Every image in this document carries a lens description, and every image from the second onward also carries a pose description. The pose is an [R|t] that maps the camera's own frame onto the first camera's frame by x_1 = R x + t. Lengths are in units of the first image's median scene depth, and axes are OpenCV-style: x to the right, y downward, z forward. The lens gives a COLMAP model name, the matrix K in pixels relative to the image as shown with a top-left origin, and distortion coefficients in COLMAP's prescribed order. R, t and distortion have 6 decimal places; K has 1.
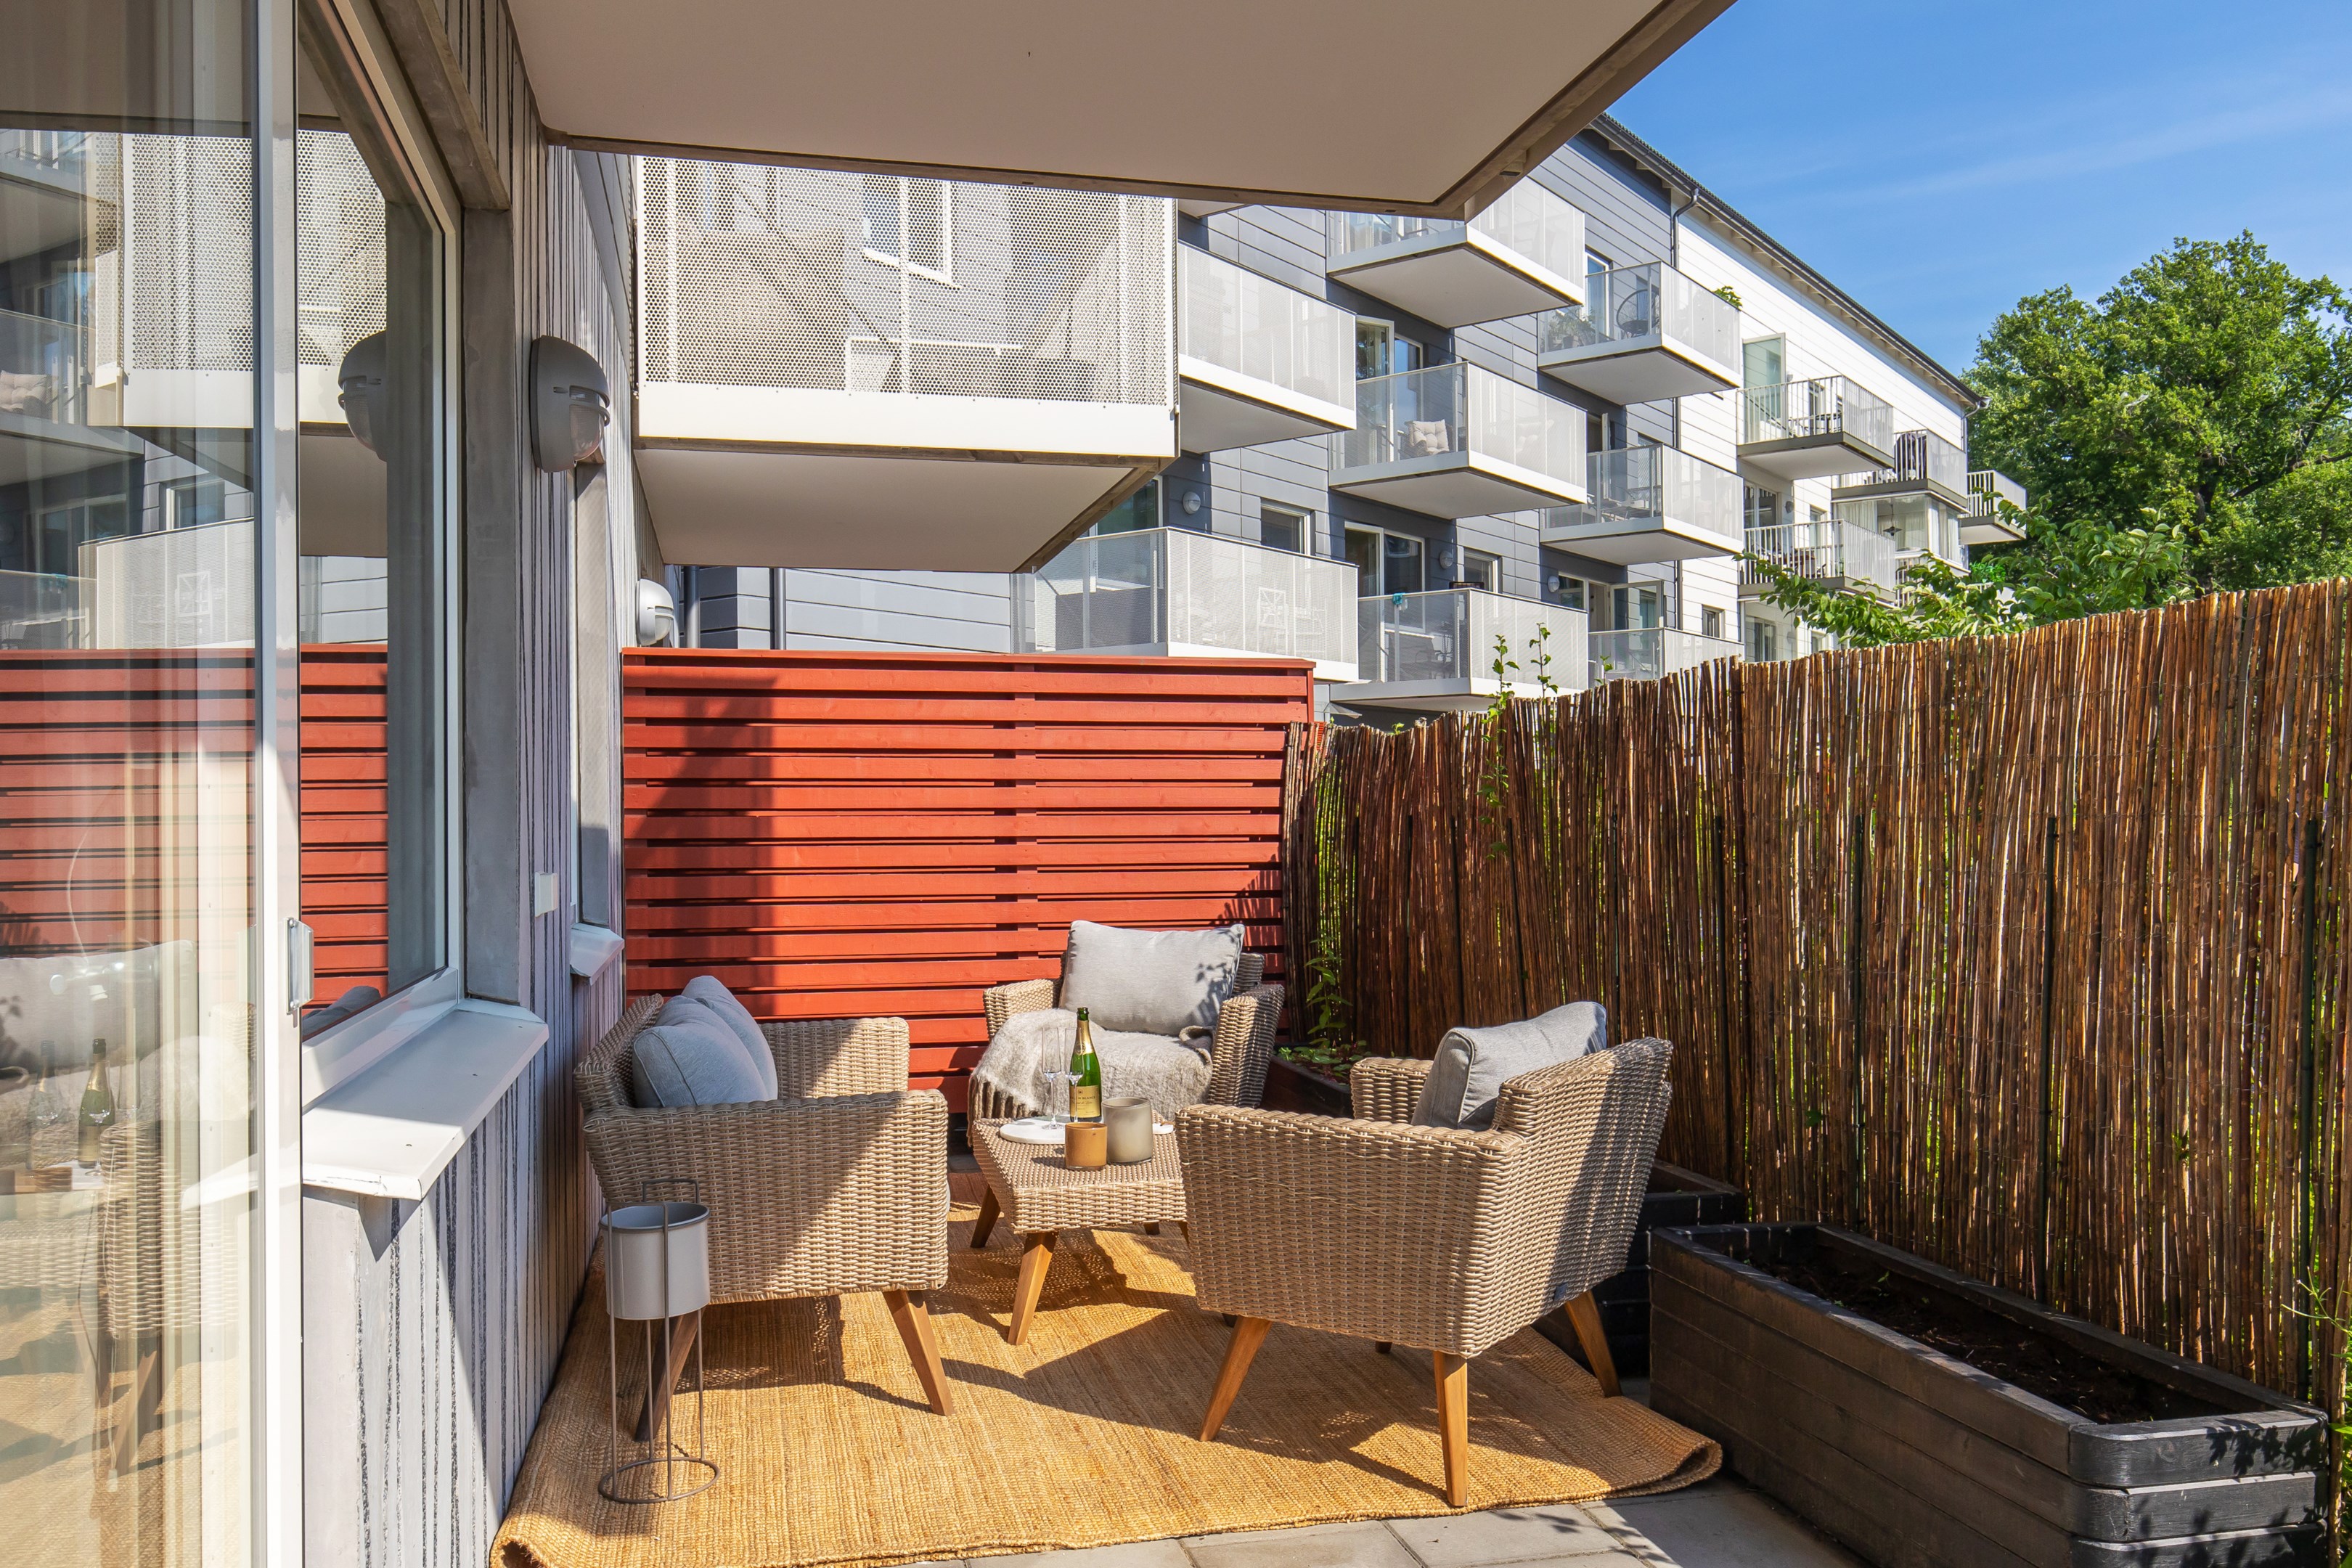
lens RADIAL K [[1807.2, 0, 1172.2], [0, 1807.2, 791.3], [0, 0, 1]] dist [-0.000575, 0.008161]
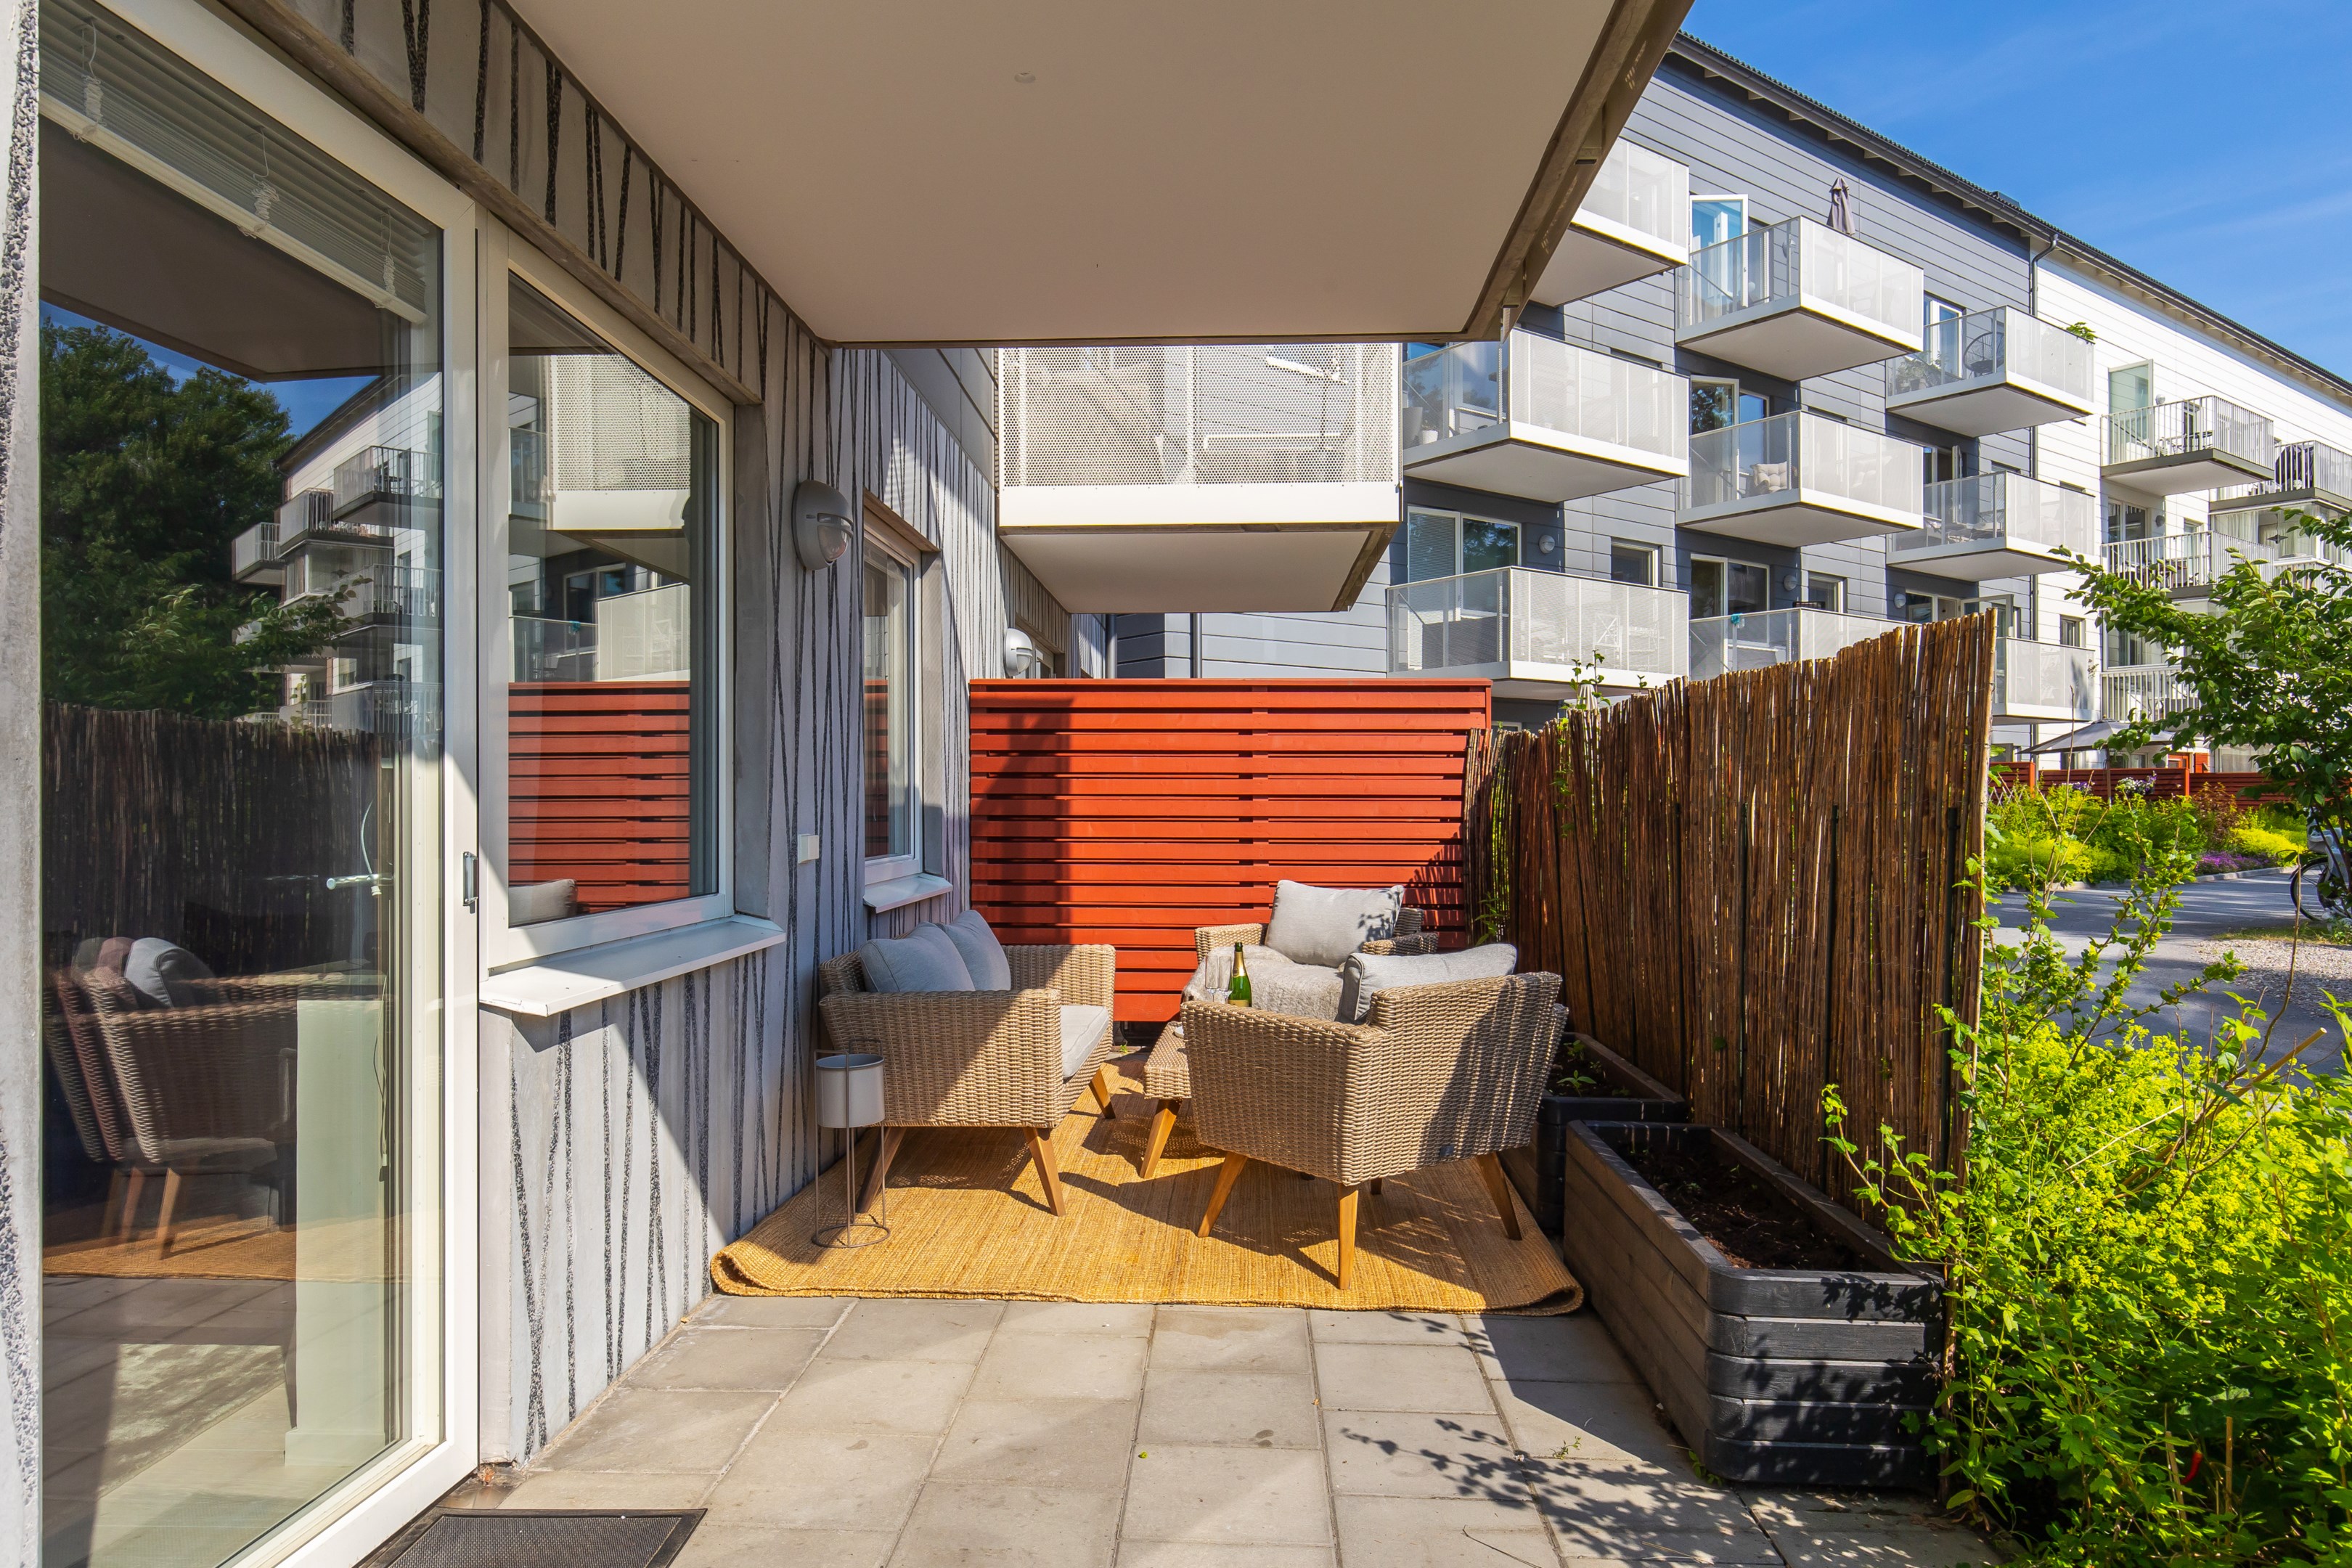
lens RADIAL K [[1472.3, 0, 1171.1], [0, 1472.3, 791.9], [0, 0, 1]] dist [0.010768, -0.010003]
pose [[0.958451, 0.004976, -0.285215, 0.159465], [-0.003273, 0.999974, 0.006446, 0.000265], [0.285240, -0.005245, 0.958442, -0.051156]]
